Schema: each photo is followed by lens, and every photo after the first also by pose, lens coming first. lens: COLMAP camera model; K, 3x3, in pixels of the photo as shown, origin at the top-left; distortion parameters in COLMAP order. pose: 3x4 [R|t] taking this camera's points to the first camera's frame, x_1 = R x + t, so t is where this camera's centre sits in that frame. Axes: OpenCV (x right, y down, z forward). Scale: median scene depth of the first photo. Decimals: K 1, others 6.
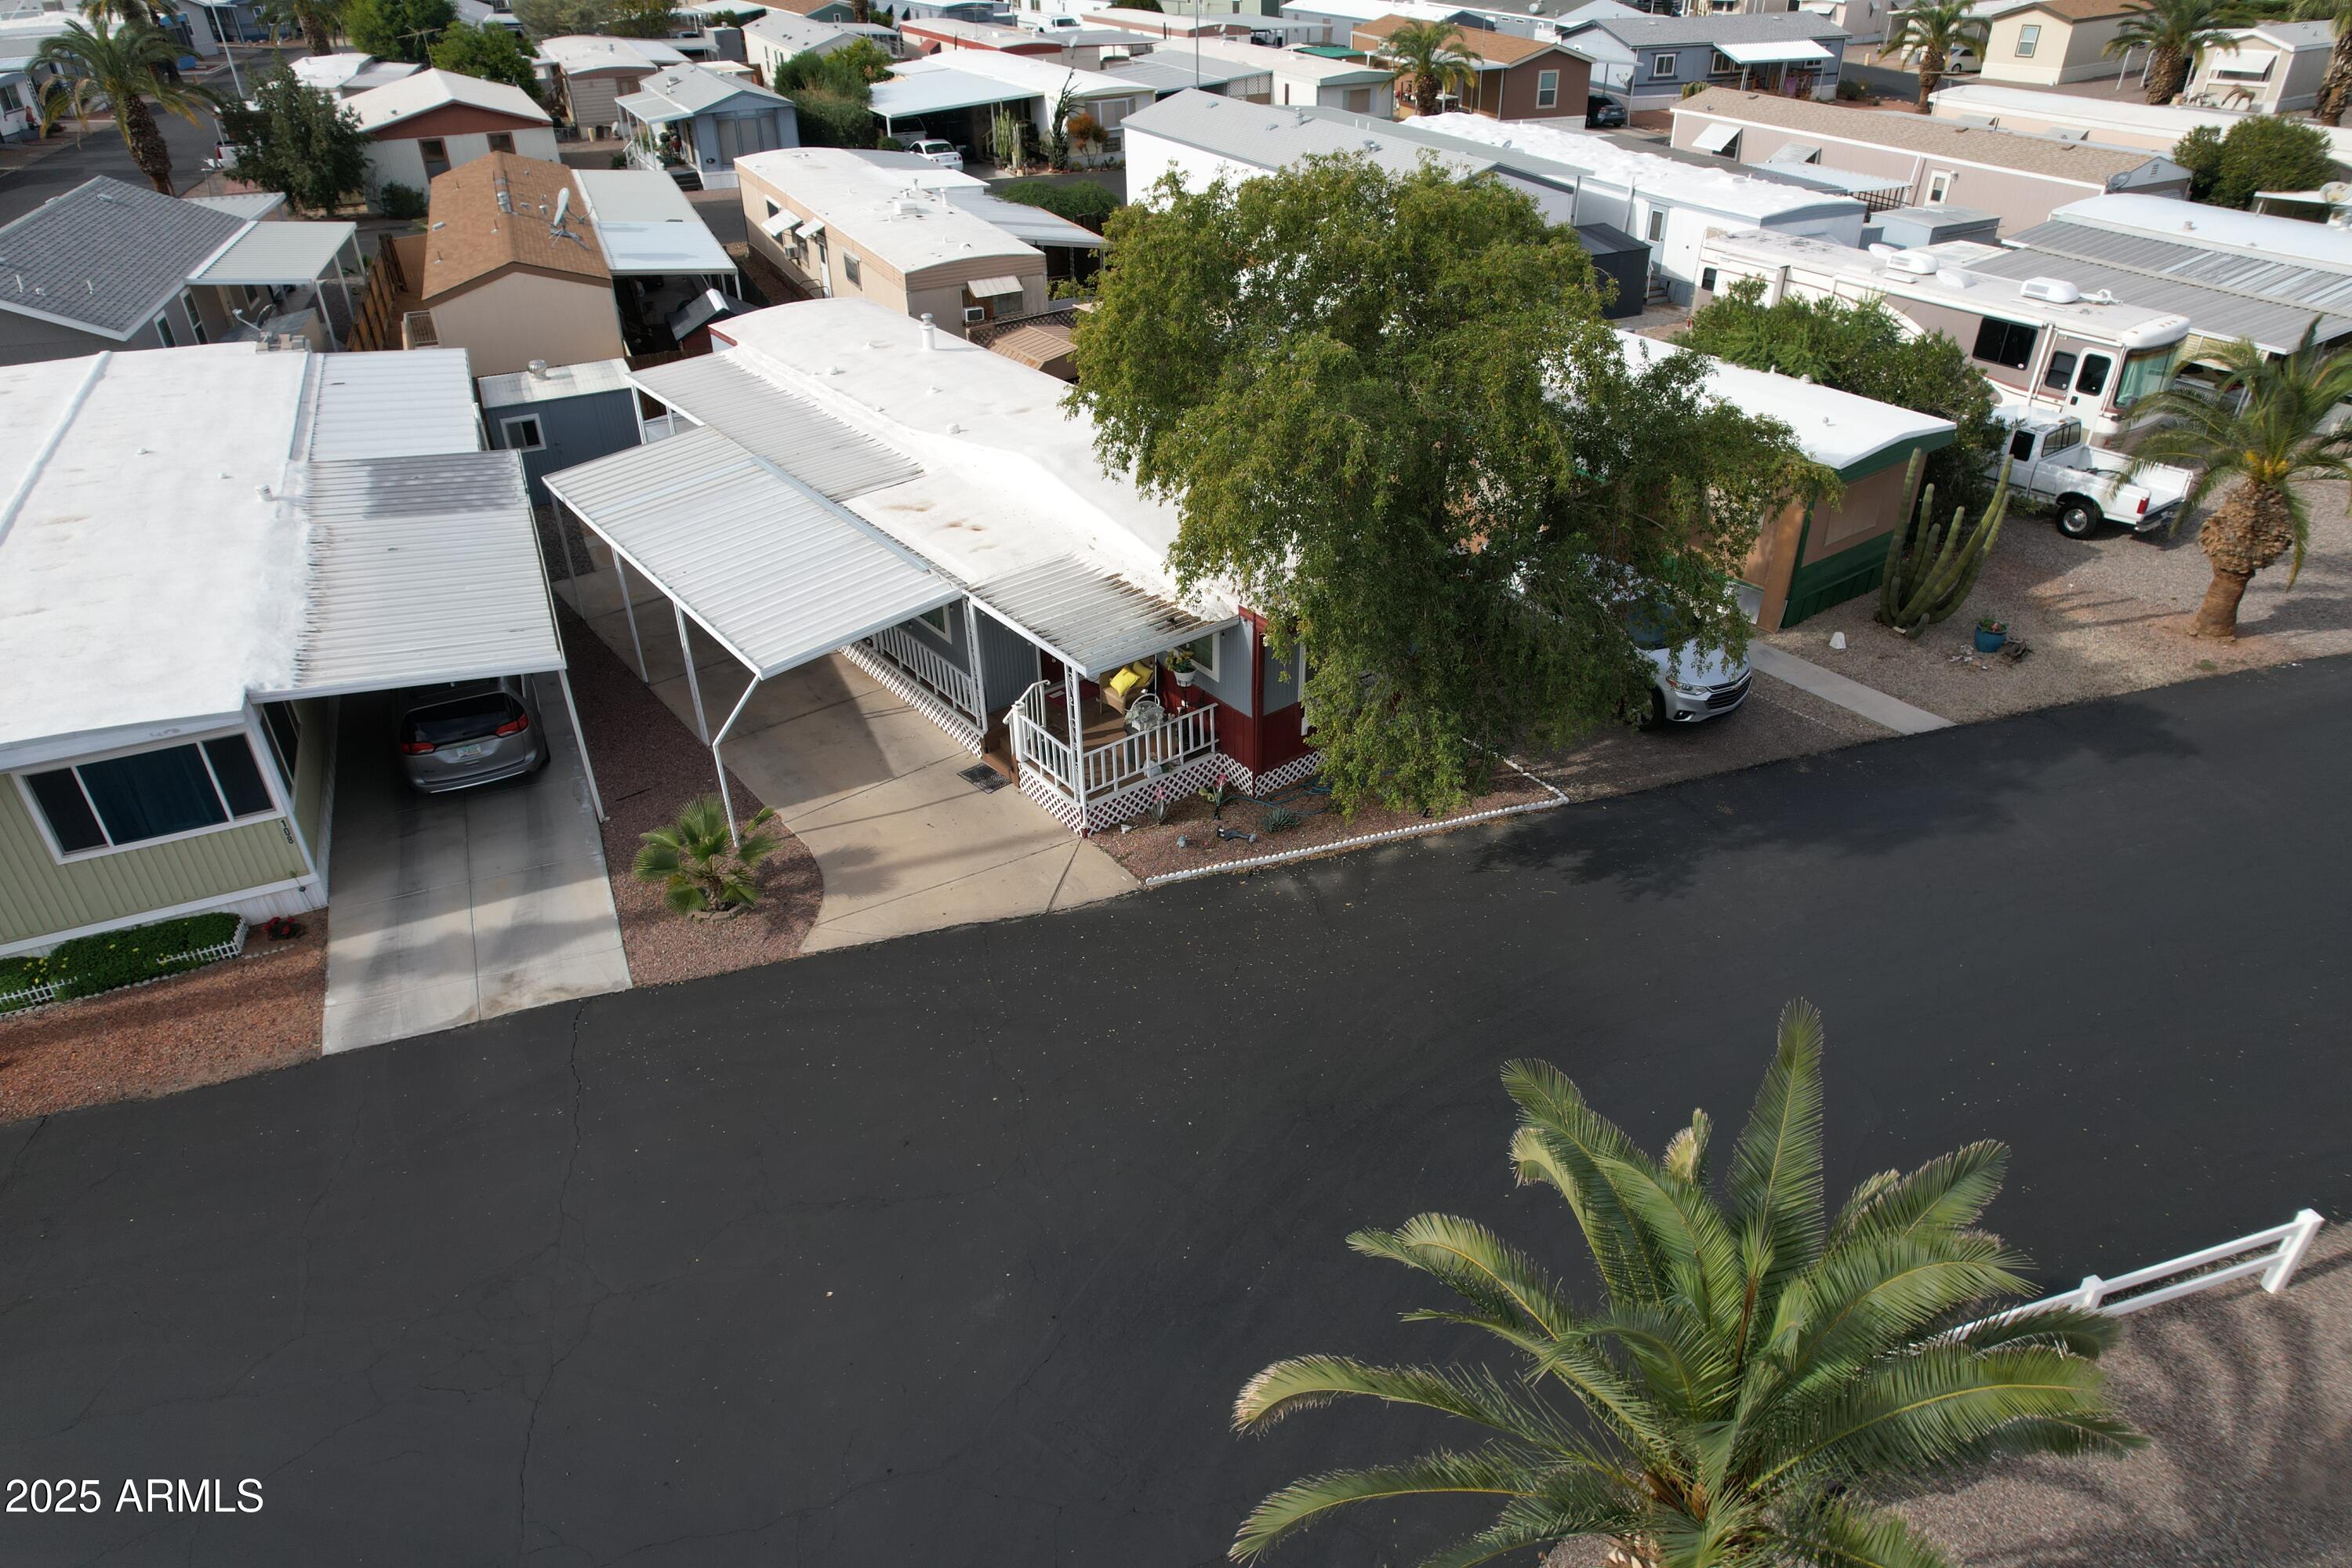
lens RADIAL K [[1502.1, 0, 1186.2], [0, 1502.1, 782.2], [0, 0, 1]] dist [-0.108253, 0.094445]
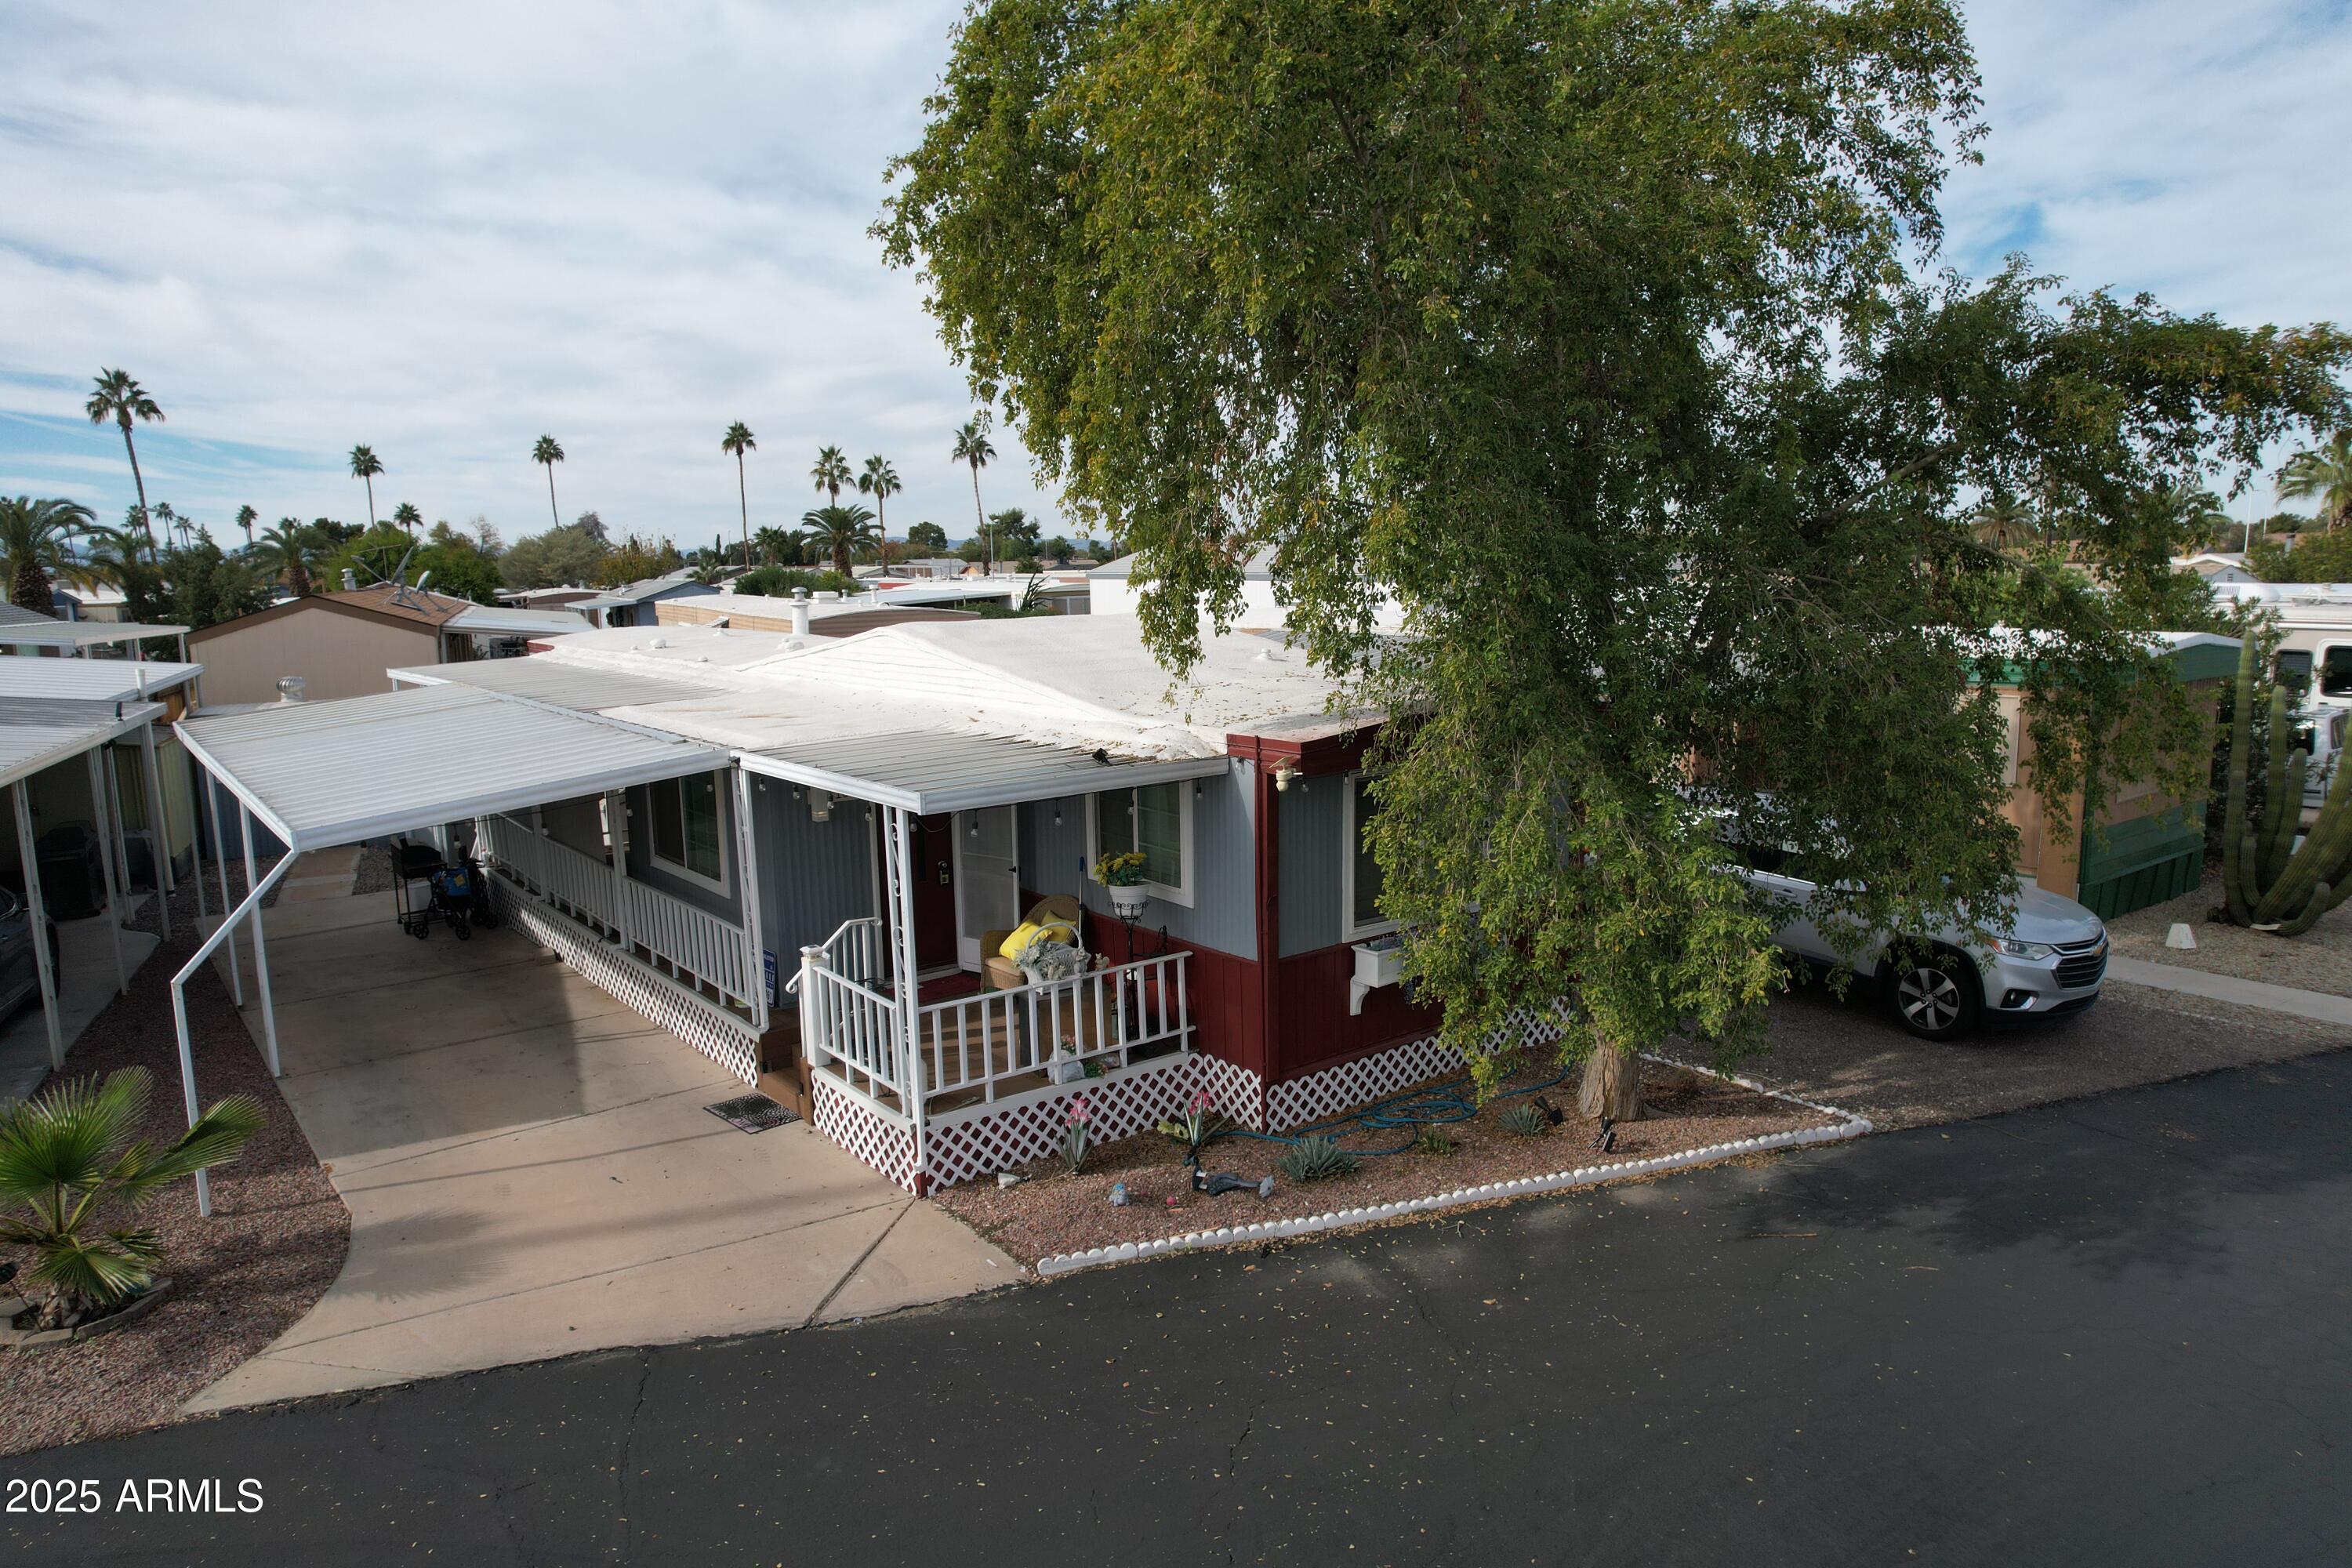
lens RADIAL K [[1461.6, 0, 1191.5], [0, 1461.6, 792.4], [0, 0, 1]] dist [-0.096486, 0.081656]
pose [[0.999855, -0.006448, 0.015757, 0.013334], [0.012410, 0.909628, -0.415238, 0.112668], [-0.011655, 0.415374, 0.909576, 0.513590]]
